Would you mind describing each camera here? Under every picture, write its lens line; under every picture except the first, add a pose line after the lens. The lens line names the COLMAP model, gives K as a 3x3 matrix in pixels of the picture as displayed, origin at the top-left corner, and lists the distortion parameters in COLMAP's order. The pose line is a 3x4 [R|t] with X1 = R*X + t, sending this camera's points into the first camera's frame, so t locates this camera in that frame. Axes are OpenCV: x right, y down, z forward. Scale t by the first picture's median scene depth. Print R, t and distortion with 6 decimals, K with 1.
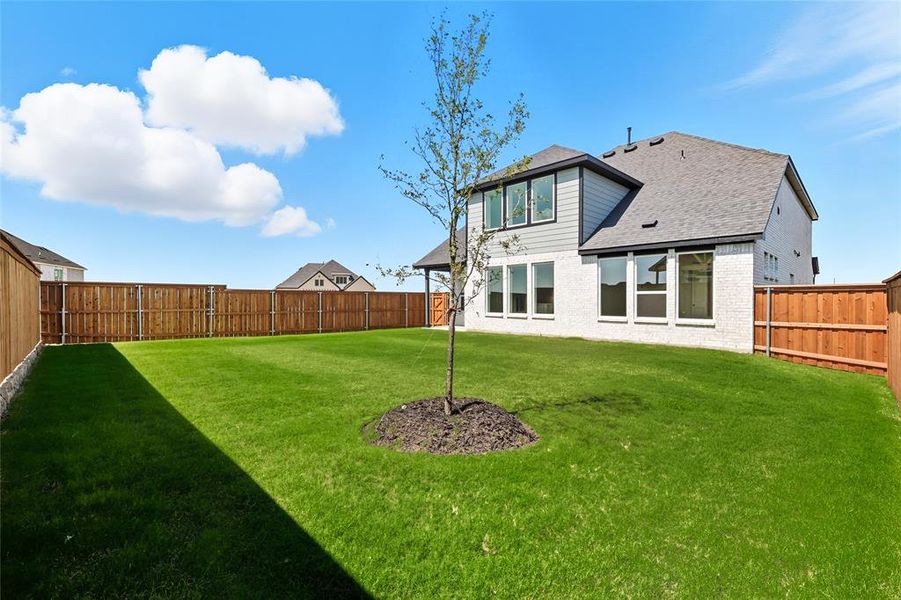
lens RADIAL K [[394.8, 0, 449.6], [0, 394.8, 304.2], [0, 0, 1]] dist [-0.001292, 0.000243]
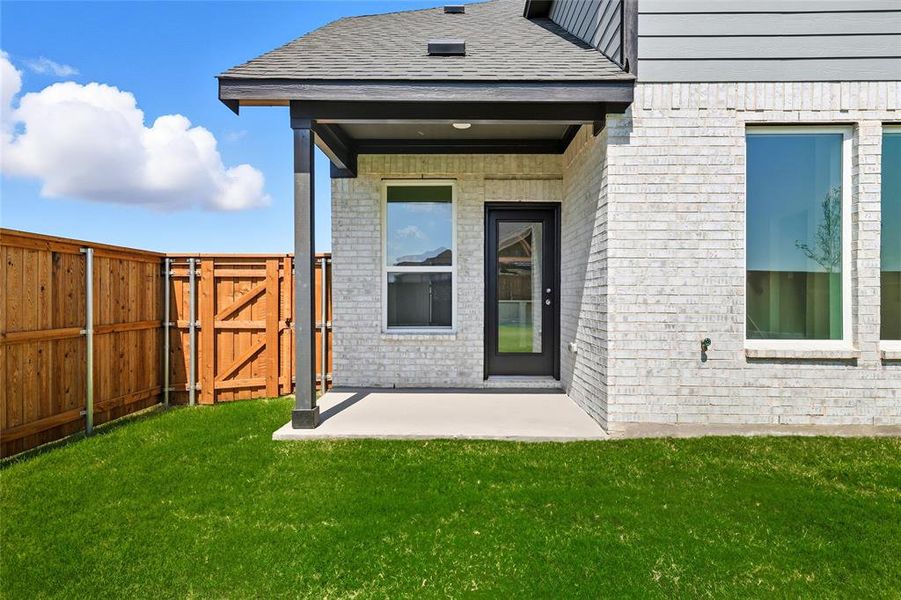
lens RADIAL K [[507.5, 0, 453.8], [0, 507.5, 302.8], [0, 0, 1]] dist [0.016111, -0.000042]
pose [[0.710268, -0.001090, 0.703930, -0.246344], [0.003903, 0.999990, -0.002389, 0.001613], [-0.703920, 0.004444, 0.710265, 1.084760]]
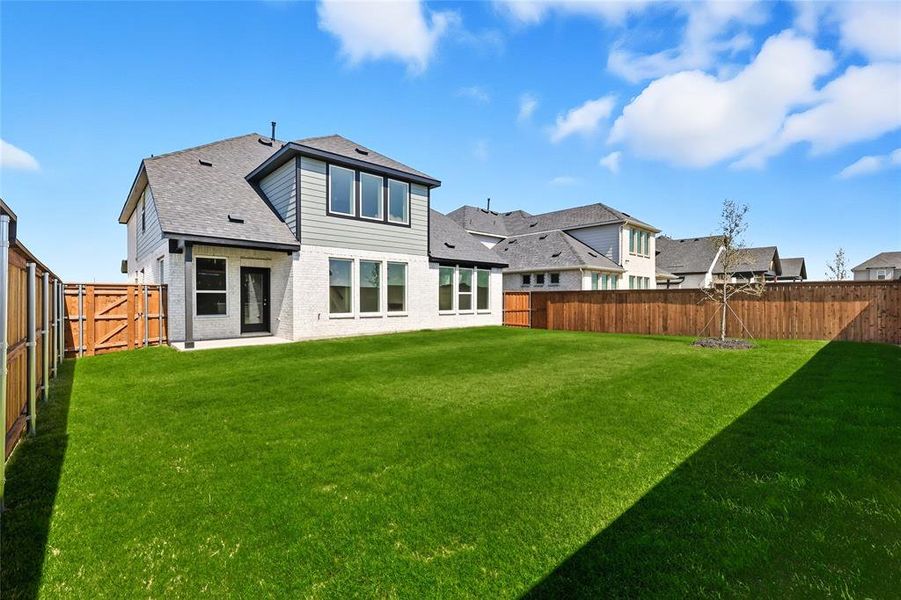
lens RADIAL K [[394.8, 0, 449.8], [0, 394.8, 298.8], [0, 0, 1]] dist [-0.001292, 0.000243]
pose [[0.023170, 0.001380, 0.999731, -0.834095], [0.013354, 0.999909, -0.001690, -0.005181], [-0.999642, 0.013389, 0.023149, 0.870852]]
